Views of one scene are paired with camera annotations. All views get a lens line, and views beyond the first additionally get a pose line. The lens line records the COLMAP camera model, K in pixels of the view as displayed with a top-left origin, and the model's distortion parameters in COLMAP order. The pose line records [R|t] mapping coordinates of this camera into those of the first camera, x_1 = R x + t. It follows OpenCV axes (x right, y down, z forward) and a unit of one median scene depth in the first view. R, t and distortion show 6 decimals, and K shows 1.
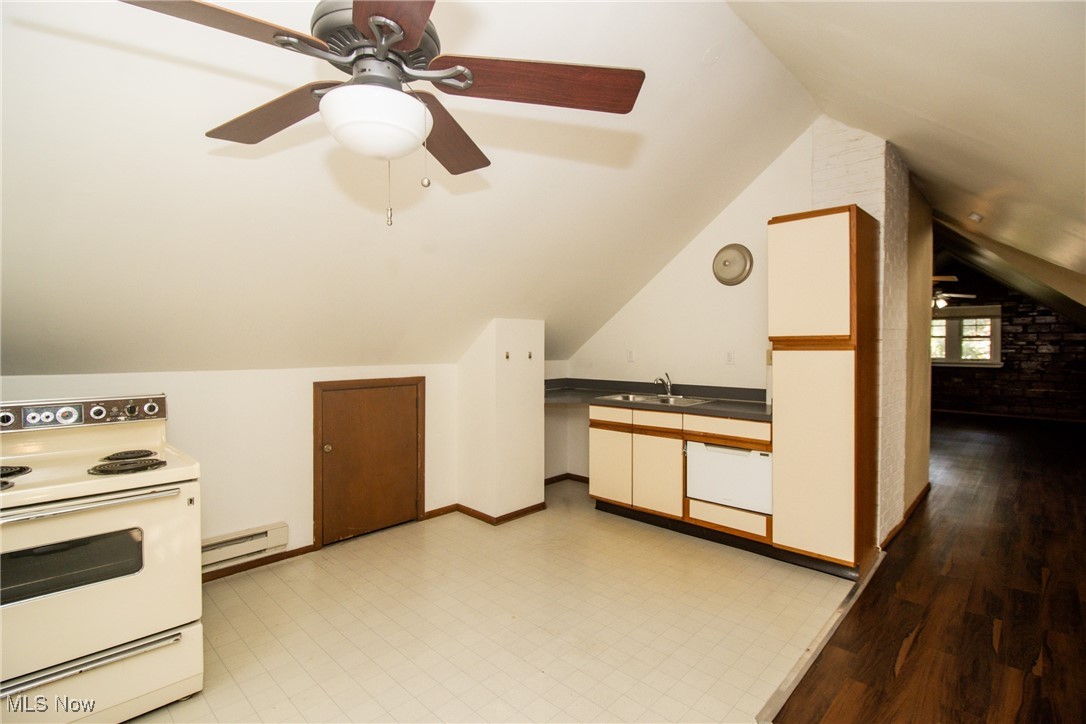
lens RADIAL K [[512.3, 0, 544.0], [0, 512.3, 345.0], [0, 0, 1]] dist [-0.001354, -0.000224]
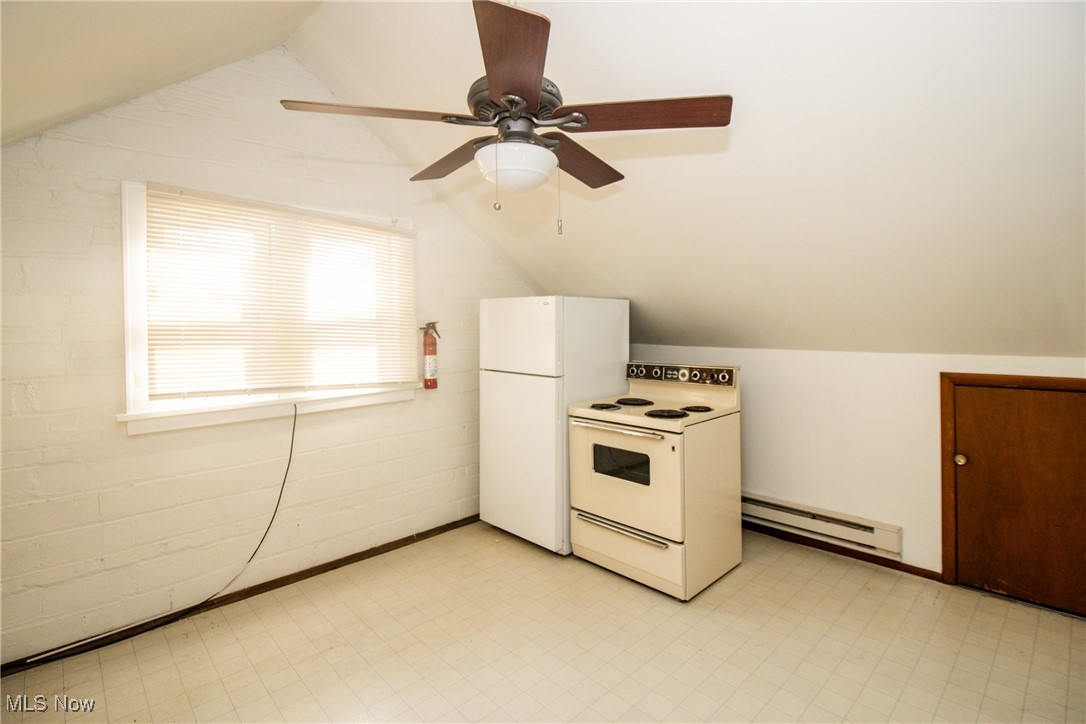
lens RADIAL K [[517.8, 0, 543.2], [0, 517.8, 332.0], [0, 0, 1]] dist [0.000232, -0.000257]
pose [[-0.042839, 0.006099, -0.999063, 0.563098], [0.010518, 0.999929, 0.005653, -0.002640], [0.999027, -0.010266, -0.042900, 0.599114]]
